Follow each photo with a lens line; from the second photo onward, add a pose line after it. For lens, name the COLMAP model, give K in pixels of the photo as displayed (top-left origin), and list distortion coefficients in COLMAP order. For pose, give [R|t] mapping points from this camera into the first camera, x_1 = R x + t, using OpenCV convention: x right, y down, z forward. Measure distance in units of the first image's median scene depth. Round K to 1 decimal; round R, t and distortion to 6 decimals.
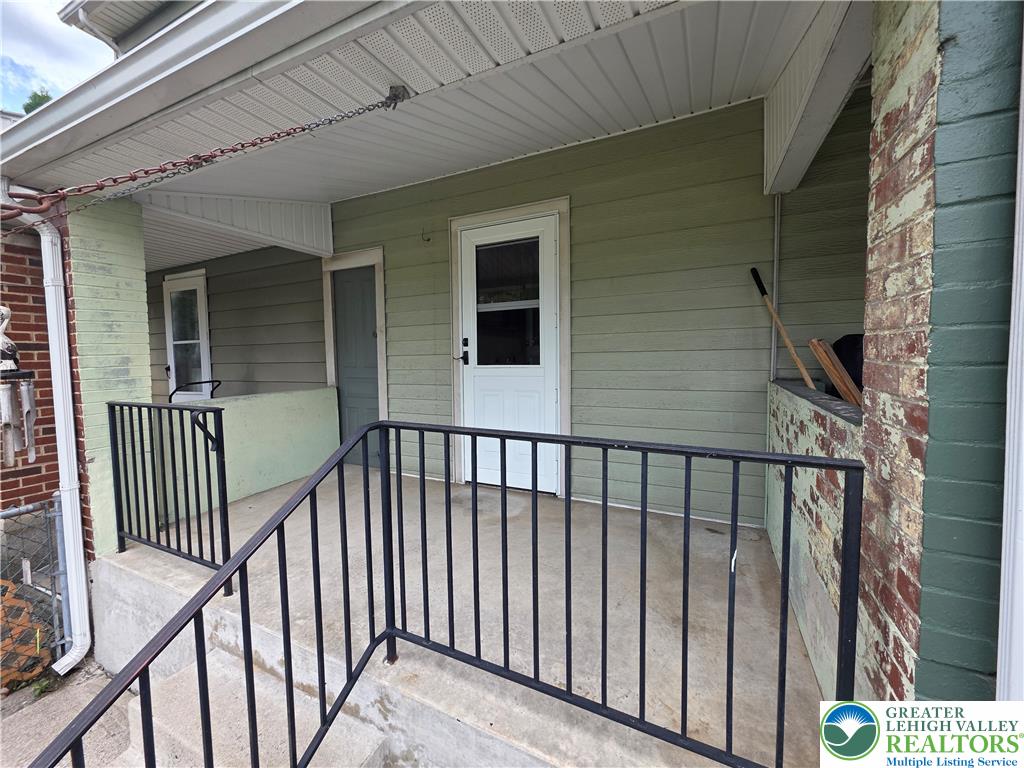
lens RADIAL K [[405.0, 0, 512.8], [0, 405.0, 381.2], [0, 0, 1]] dist [0.002858, -0.000052]
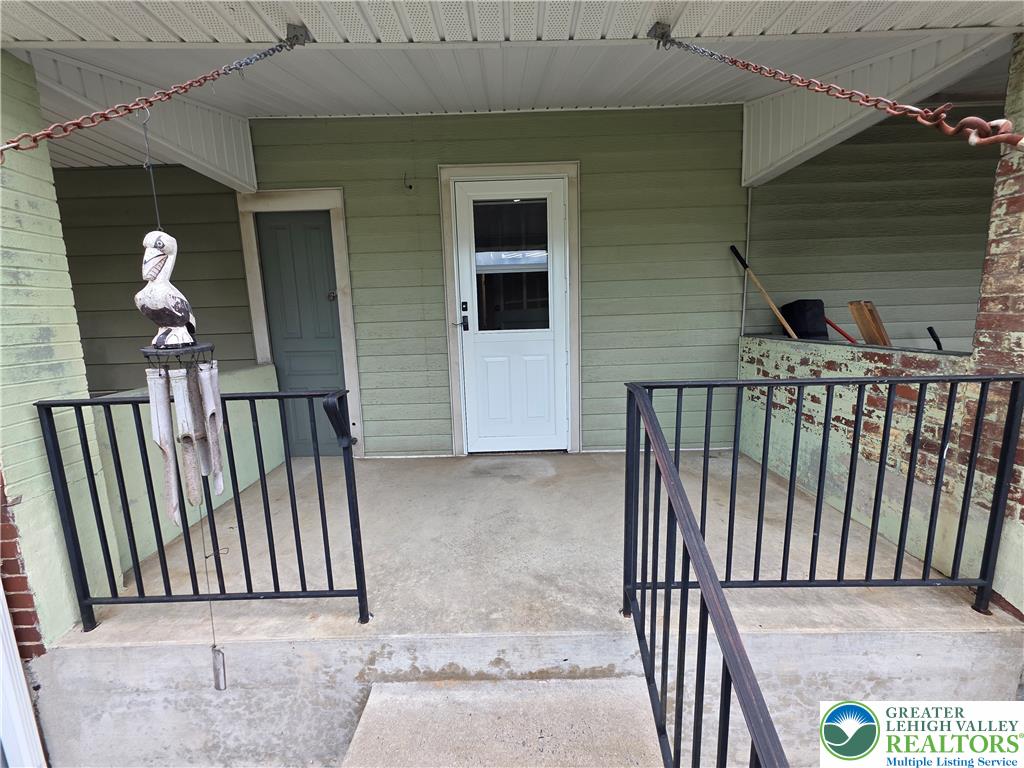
lens RADIAL K [[405.0, 0, 512.8], [0, 405.0, 381.2], [0, 0, 1]] dist [0.002858, -0.000052]
pose [[0.901496, -0.077045, 0.425875, -0.444270], [0.043777, 0.995213, 0.087376, -0.001569], [-0.430568, -0.060125, 0.900553, 0.107361]]
